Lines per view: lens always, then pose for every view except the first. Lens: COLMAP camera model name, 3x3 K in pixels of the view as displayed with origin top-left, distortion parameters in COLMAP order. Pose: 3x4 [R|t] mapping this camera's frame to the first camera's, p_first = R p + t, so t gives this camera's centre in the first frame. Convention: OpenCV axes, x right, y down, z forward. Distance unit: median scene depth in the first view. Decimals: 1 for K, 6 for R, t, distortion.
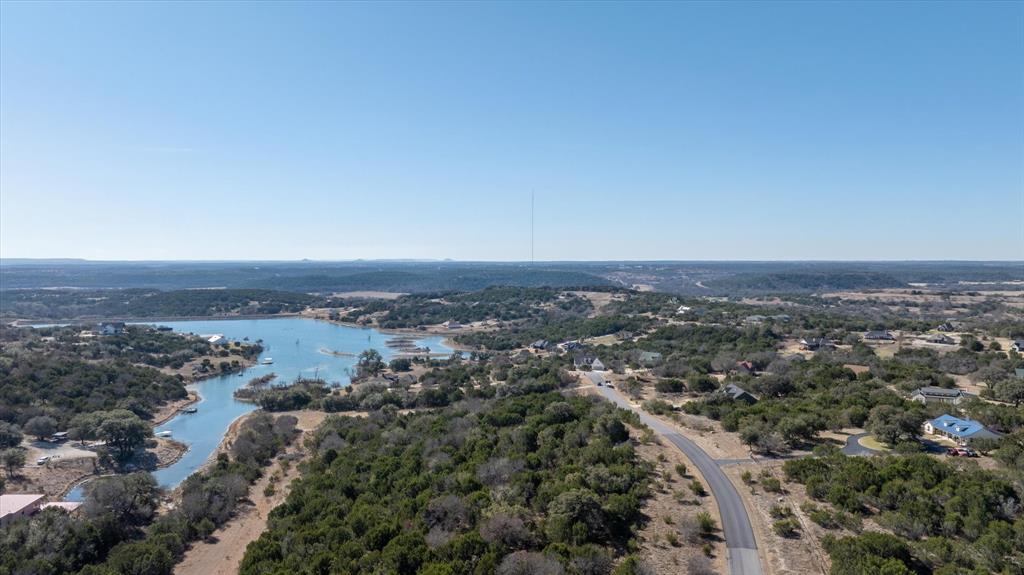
lens RADIAL K [[727.4, 0, 514.7], [0, 727.4, 289.2], [0, 0, 1]] dist [-0.031420, 0.029224]
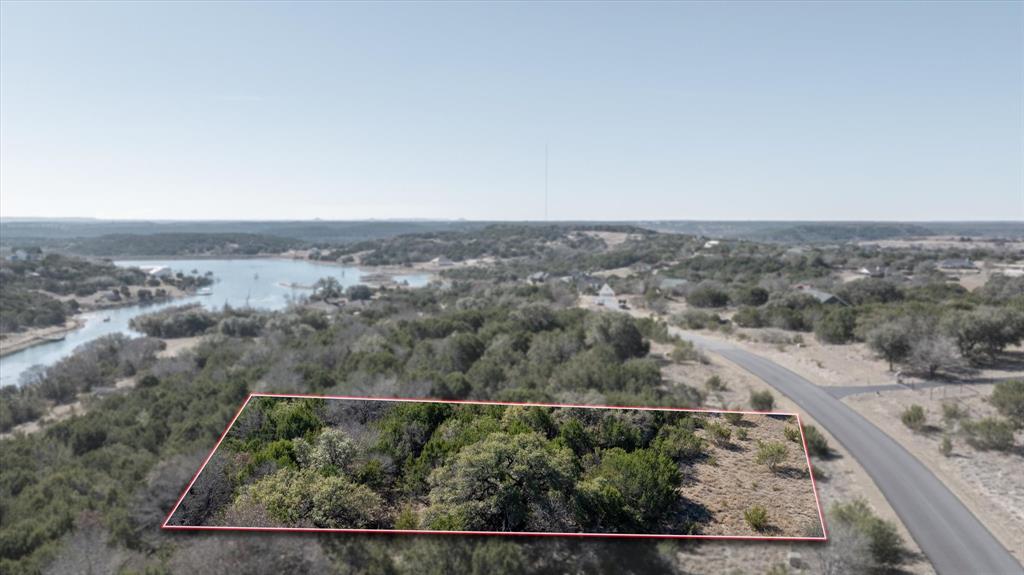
lens RADIAL K [[727.4, 0, 514.7], [0, 727.4, 289.2], [0, 0, 1]] dist [-0.031420, 0.029224]
pose [[0.999739, 0.004389, -0.022416, 0.027736], [-0.003270, 0.998758, 0.049726, 0.053556], [0.022607, -0.049639, 0.998511, 0.185784]]
